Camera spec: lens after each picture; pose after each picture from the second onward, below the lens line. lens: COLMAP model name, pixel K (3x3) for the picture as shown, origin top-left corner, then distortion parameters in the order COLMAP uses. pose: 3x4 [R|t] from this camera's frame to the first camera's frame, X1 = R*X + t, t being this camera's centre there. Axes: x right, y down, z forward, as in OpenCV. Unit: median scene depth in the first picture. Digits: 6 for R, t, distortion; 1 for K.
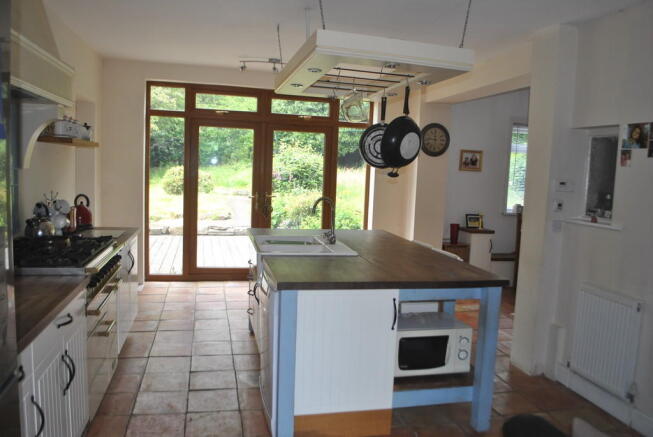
lens RADIAL K [[533.2, 0, 347.6], [0, 533.2, 221.8], [0, 0, 1]] dist [-0.029342, -0.000857]
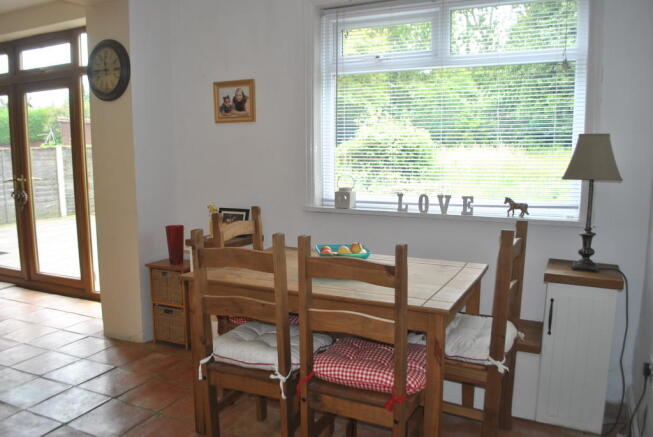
lens RADIAL K [[533.2, 0, 347.6], [0, 533.2, 221.8], [0, 0, 1]] dist [-0.029342, -0.000857]
pose [[0.756093, 0.024017, -0.654023, 0.646770], [-0.013053, 0.999681, 0.021620, -0.013414], [0.654334, -0.007810, 0.756165, 0.690522]]
